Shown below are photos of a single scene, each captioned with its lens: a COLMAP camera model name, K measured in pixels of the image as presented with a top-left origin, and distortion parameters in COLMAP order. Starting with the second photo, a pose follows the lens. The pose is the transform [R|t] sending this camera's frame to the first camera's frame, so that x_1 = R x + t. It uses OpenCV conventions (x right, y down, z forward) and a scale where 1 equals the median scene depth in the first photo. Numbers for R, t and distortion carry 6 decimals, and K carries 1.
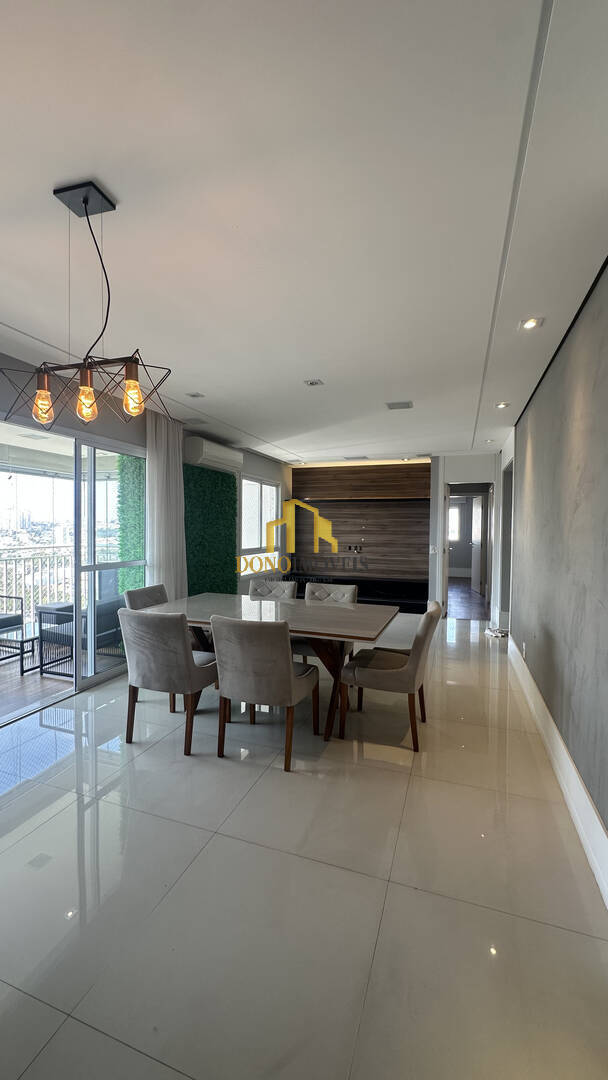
lens RADIAL K [[431.8, 0, 305.2], [0, 431.8, 538.8], [0, 0, 1]] dist [-0.002822, 0.000533]
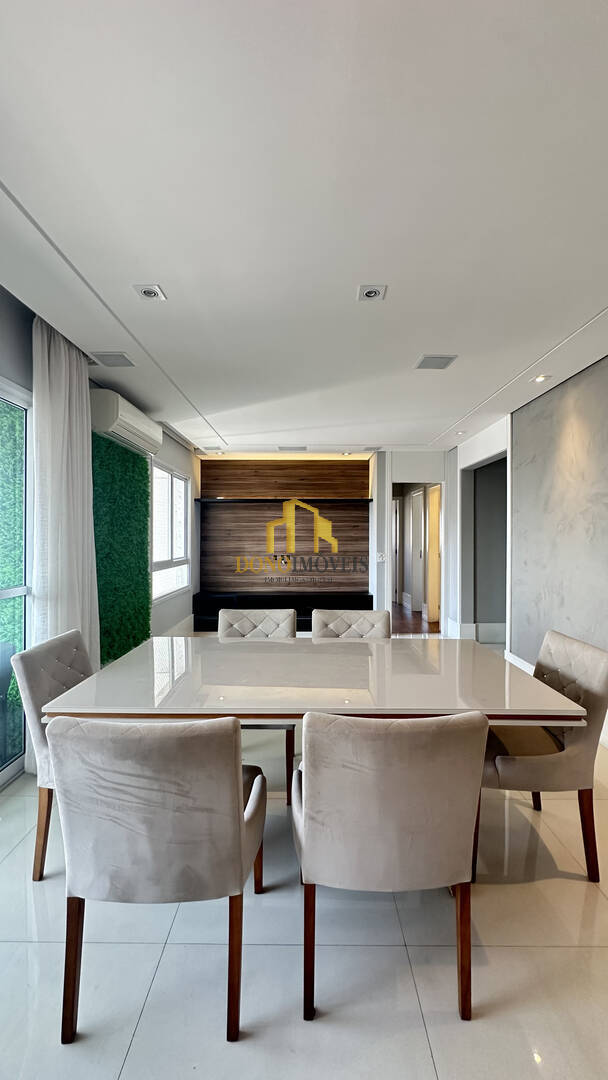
lens RADIAL K [[431.8, 0, 305.2], [0, 431.8, 538.8], [0, 0, 1]] dist [-0.002822, 0.000533]
pose [[0.943660, -0.007636, 0.330830, -0.142268], [0.014988, 0.999694, -0.019676, 0.002427], [-0.330578, 0.023526, 0.943485, 0.228704]]
